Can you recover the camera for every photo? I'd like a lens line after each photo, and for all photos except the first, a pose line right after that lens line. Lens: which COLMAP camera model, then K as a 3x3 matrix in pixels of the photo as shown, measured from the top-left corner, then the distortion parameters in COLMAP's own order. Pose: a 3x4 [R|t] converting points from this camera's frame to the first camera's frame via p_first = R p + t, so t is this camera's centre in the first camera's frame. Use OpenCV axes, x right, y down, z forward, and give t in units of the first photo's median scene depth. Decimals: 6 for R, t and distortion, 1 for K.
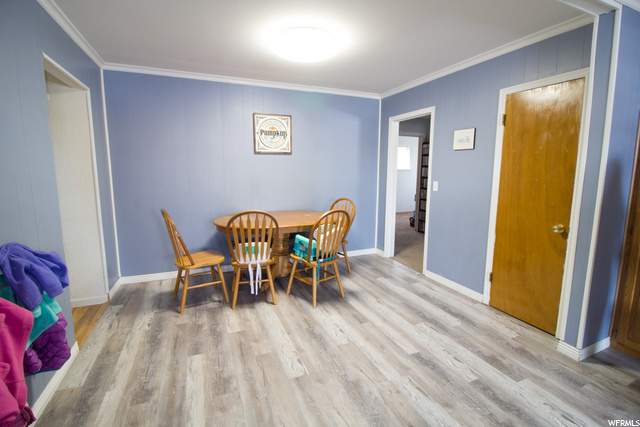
lens RADIAL K [[294.6, 0, 320.5], [0, 294.6, 210.5], [0, 0, 1]] dist [-0.012929, -0.001227]
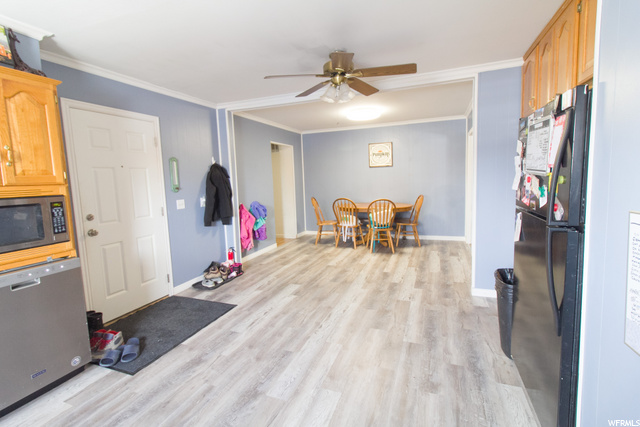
lens RADIAL K [[294.6, 0, 320.8], [0, 294.6, 210.6], [0, 0, 1]] dist [-0.012929, -0.001227]
pose [[0.717349, 0.047608, -0.695085, 1.151102], [-0.056610, 0.998347, 0.009955, 0.078114], [0.694410, 0.032207, 0.718858, -0.599273]]
